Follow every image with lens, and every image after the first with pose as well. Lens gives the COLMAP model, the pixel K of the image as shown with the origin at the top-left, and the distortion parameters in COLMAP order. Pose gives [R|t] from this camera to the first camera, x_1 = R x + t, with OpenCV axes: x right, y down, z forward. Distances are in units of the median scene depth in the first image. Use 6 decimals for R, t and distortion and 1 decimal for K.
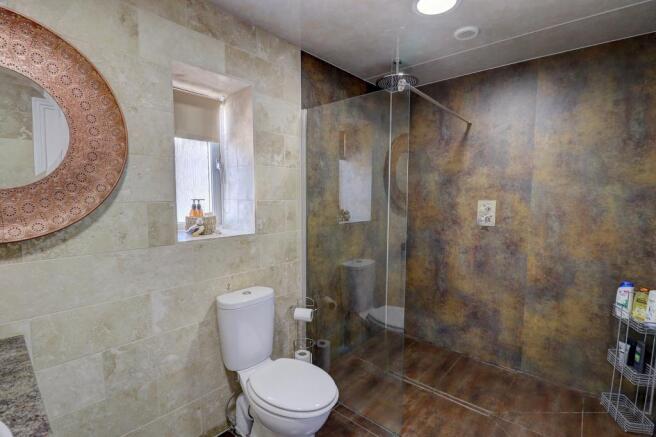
lens RADIAL K [[307.1, 0, 326.6], [0, 307.1, 221.0], [0, 0, 1]] dist [-0.003294, -0.000560]
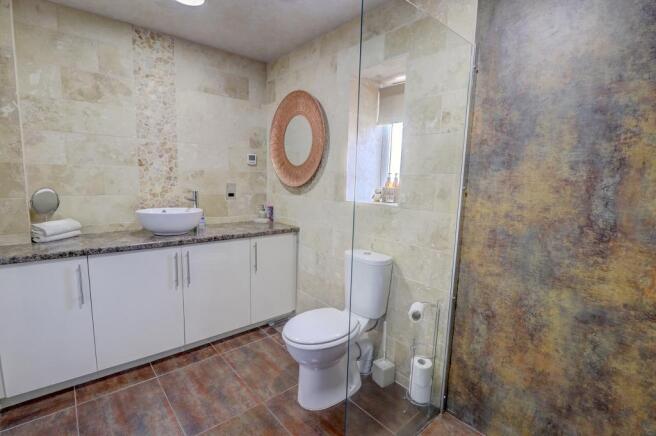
lens RADIAL K [[307.1, 0, 329.0], [0, 307.1, 217.5], [0, 0, 1]] dist [-0.003294, -0.000560]
pose [[0.990473, 0.045458, -0.129989, 0.473289], [-0.040484, 0.998353, 0.040659, 0.354531], [0.131623, -0.035009, 0.990681, 0.316350]]
